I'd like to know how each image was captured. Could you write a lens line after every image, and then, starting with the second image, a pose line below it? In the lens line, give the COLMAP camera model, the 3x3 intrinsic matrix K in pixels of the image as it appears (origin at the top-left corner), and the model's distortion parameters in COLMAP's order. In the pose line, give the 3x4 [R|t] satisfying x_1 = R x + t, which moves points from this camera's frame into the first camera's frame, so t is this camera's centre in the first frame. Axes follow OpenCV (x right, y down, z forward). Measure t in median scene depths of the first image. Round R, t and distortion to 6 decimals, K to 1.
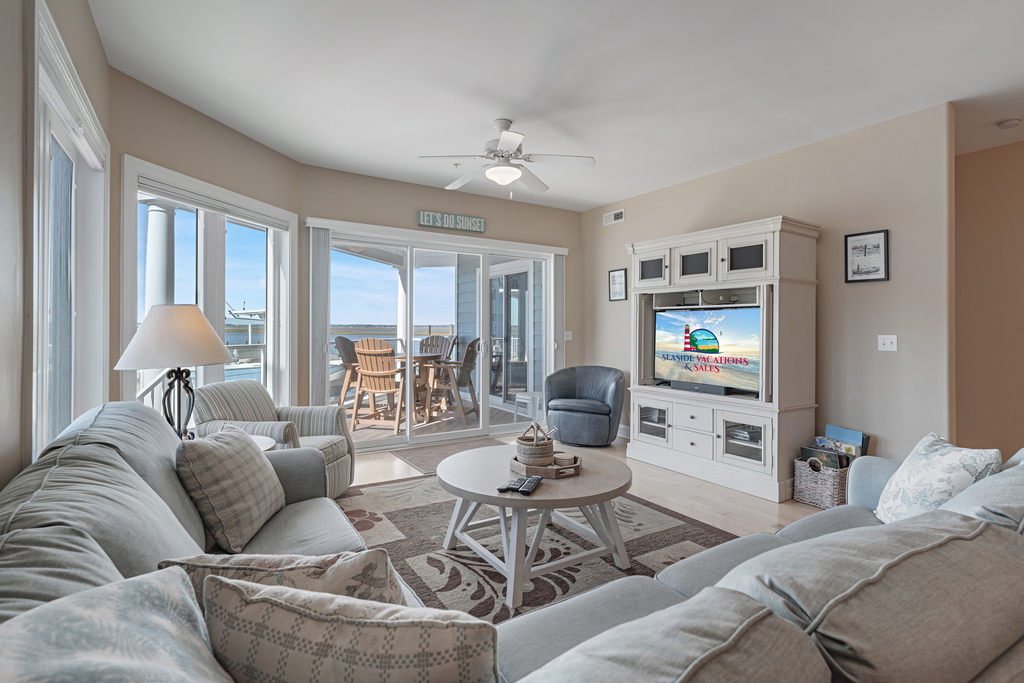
lens RADIAL K [[507.1, 0, 546.2], [0, 507.1, 330.1], [0, 0, 1]] dist [-0.029062, -0.000039]
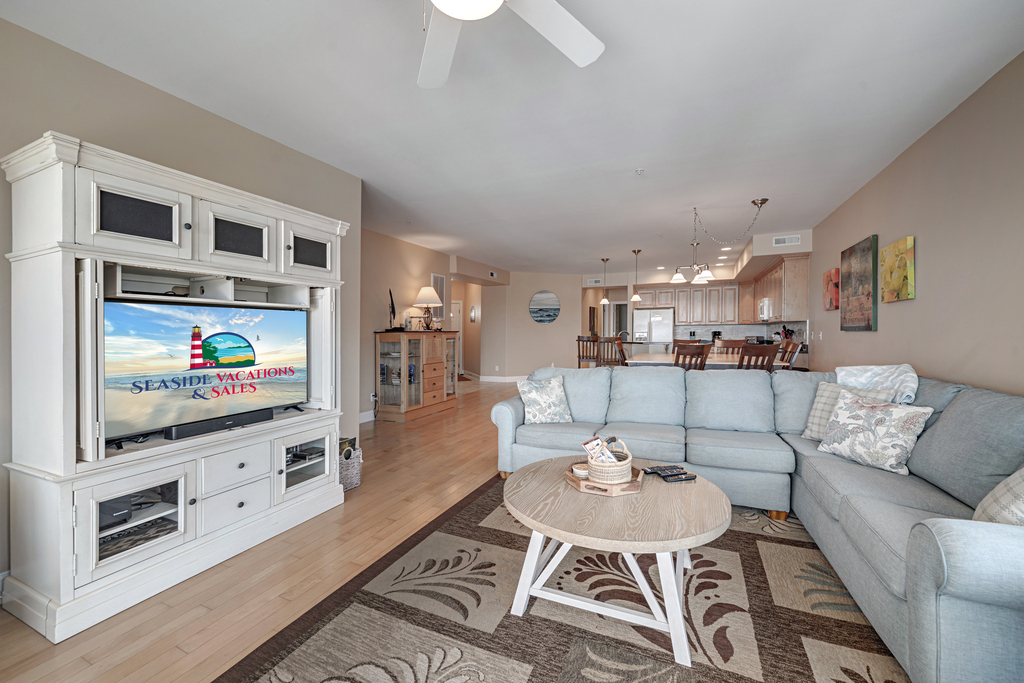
lens RADIAL K [[404.0, 0, 500.8], [0, 404.0, 329.3], [0, 0, 1]] dist [-0.001575, -0.000170]
pose [[-0.505626, 0.005986, 0.862732, -0.343898], [0.004567, 0.999980, -0.004262, -0.003111], [-0.862741, 0.001785, -0.505643, 0.954994]]
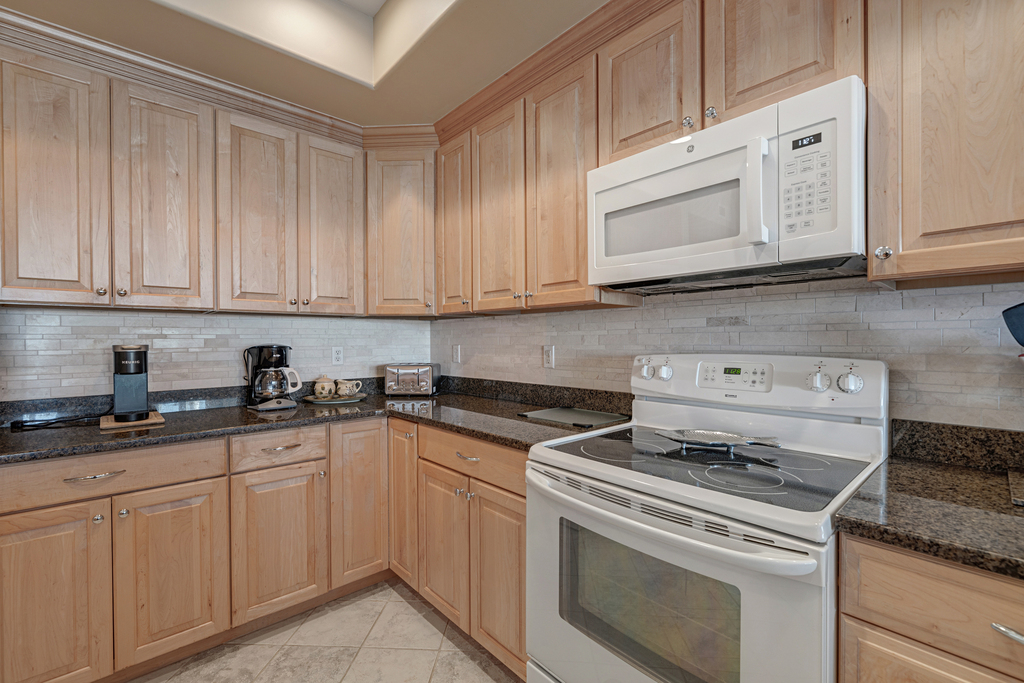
lens RADIAL K [[435.7, 0, 508.9], [0, 435.7, 339.9], [0, 0, 1]] dist [-0.002623, -0.000143]
pose [[-0.990924, 0.000854, -0.134417, 0.764539], [0.001135, 0.999997, -0.002012, -0.000078], [0.134415, -0.002146, -0.990923, -0.656842]]
